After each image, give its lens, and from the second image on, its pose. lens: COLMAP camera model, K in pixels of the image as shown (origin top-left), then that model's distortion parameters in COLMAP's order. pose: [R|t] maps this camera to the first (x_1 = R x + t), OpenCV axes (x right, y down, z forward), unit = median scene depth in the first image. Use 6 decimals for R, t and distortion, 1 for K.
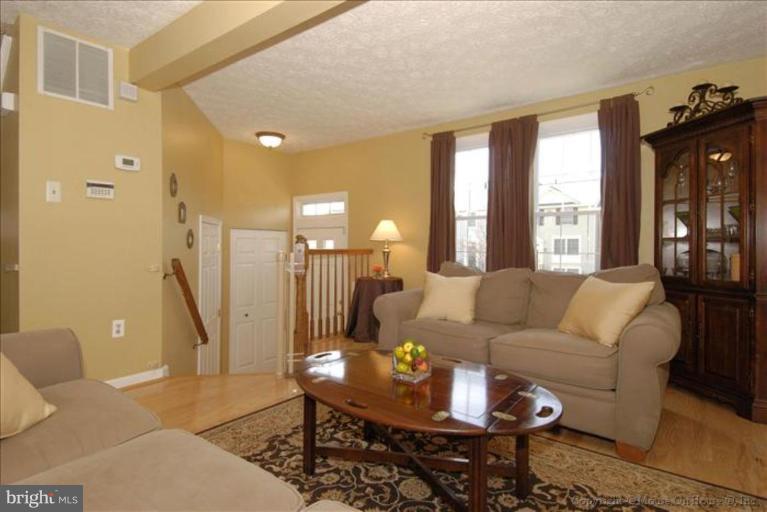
lens RADIAL K [[412.2, 0, 381.5], [0, 412.2, 253.6], [0, 0, 1]] dist [0.001122, 0.000090]
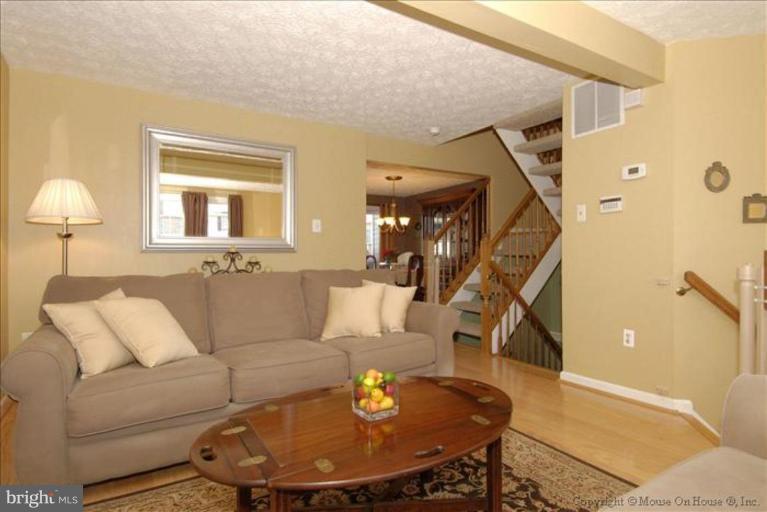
lens RADIAL K [[412.2, 0, 381.5], [0, 412.2, 253.6], [0, 0, 1]] dist [0.001122, 0.000090]
pose [[-0.372426, -0.009599, -0.928012, 0.533700], [-0.009128, 0.999936, -0.006679, -0.012574], [0.928017, 0.005984, -0.372490, 0.832794]]
